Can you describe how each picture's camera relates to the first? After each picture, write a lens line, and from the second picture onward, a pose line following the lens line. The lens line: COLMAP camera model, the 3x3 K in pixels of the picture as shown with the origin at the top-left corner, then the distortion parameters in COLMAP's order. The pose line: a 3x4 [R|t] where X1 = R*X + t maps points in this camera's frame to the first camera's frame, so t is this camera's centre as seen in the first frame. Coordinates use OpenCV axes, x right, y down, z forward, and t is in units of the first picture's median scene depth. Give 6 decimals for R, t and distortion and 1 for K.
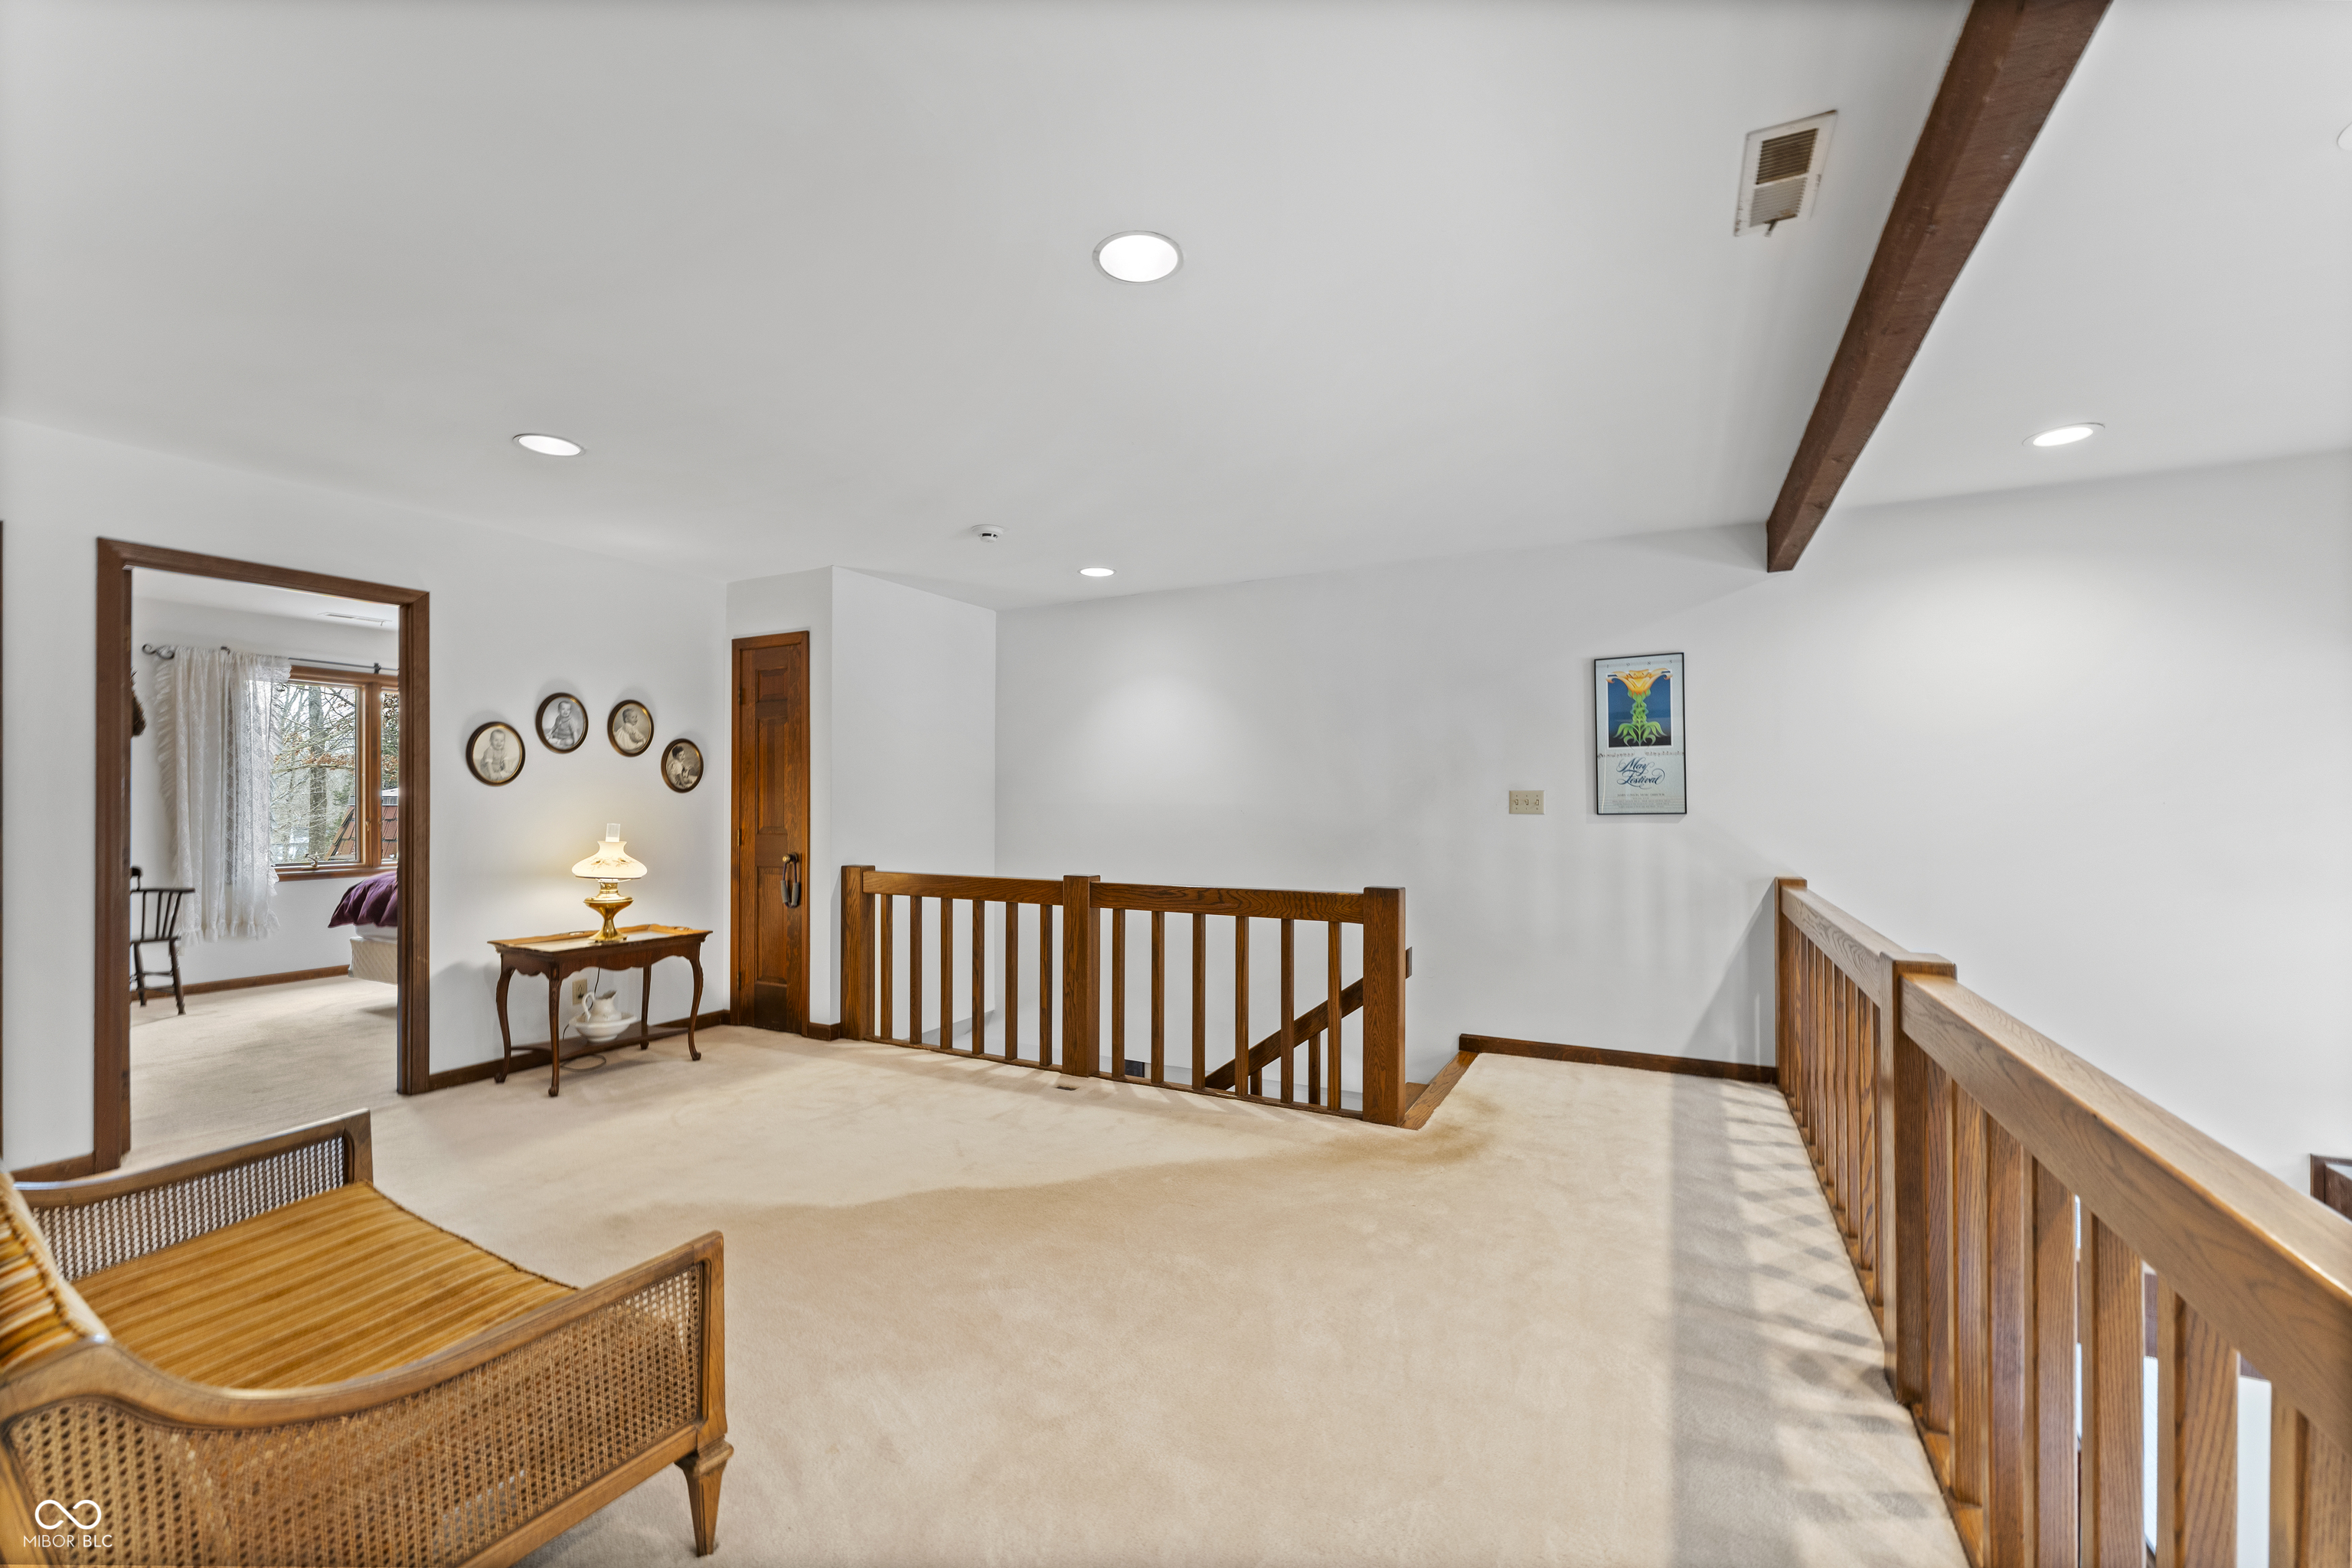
lens RADIAL K [[953.3, 0, 1171.8], [0, 953.3, 807.4], [0, 0, 1]] dist [0.000988, 0.000019]
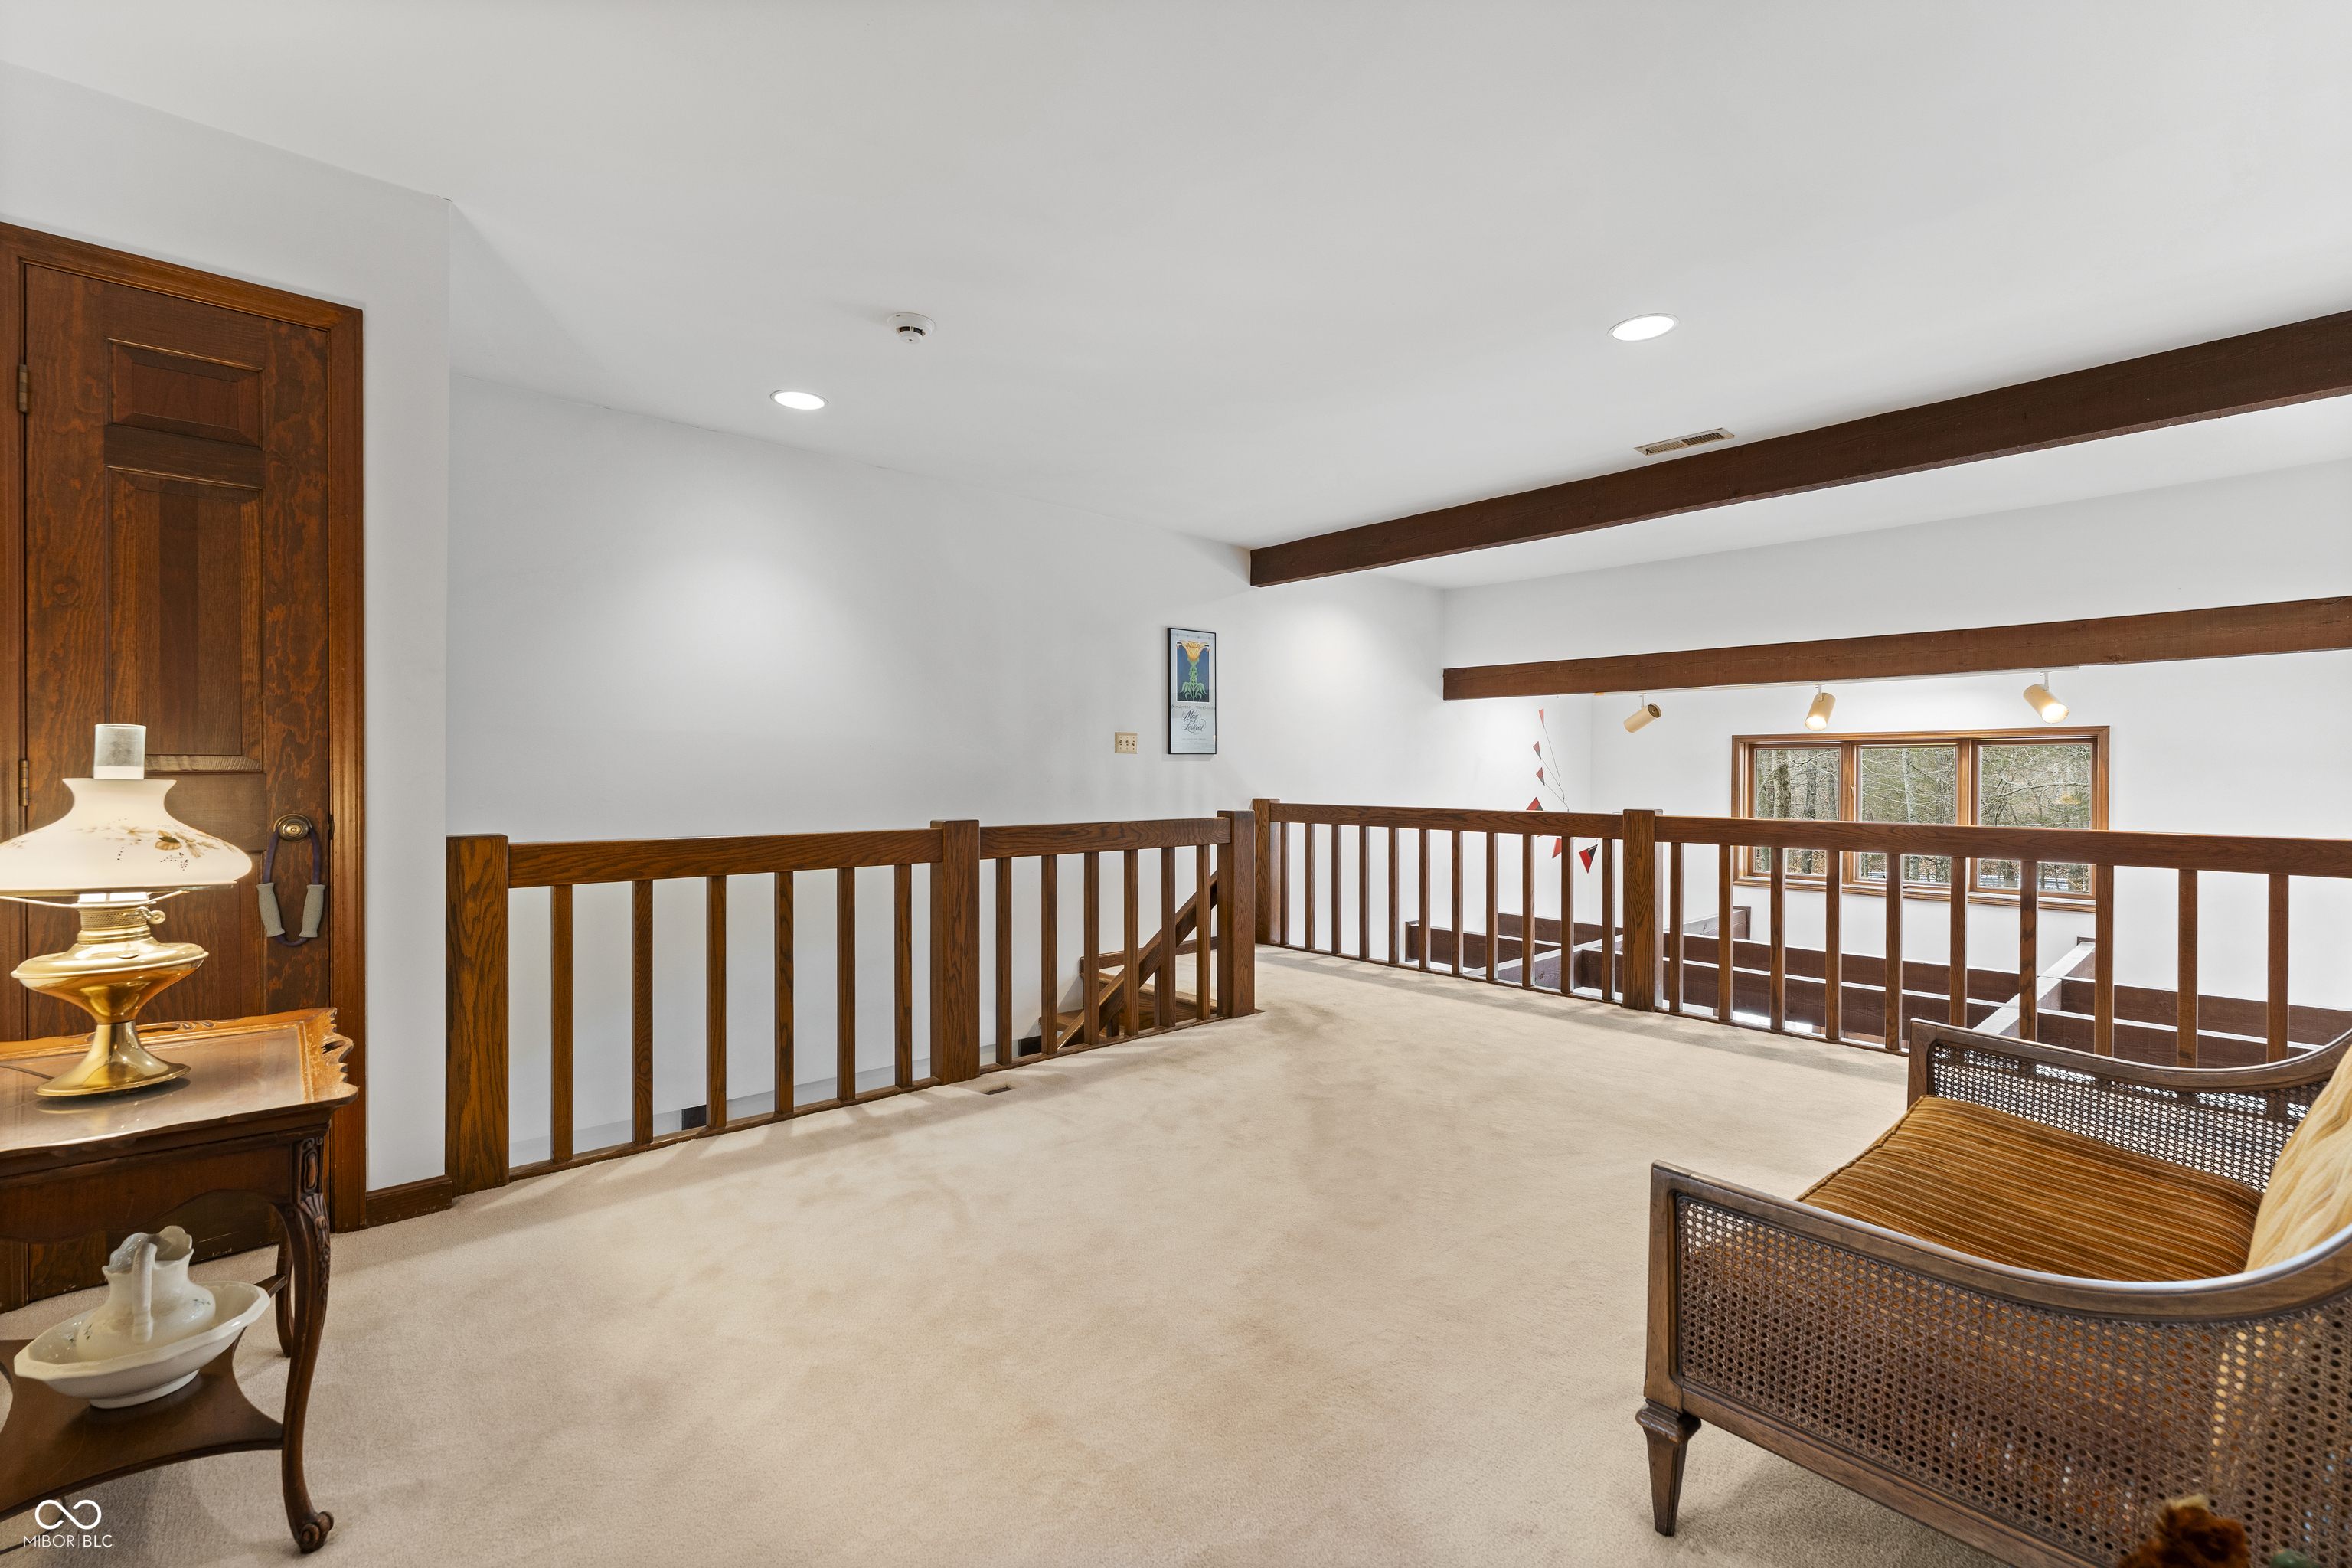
lens RADIAL K [[1028.9, 0, 1176.0], [0, 1028.9, 784.0], [0, 0, 1]] dist [-0.000028, -0.000047]
pose [[0.330460, -0.008868, 0.943778, -0.825689], [-0.001613, 0.999949, 0.009961, 0.033954], [-0.943819, -0.004814, 0.330429, 0.565812]]
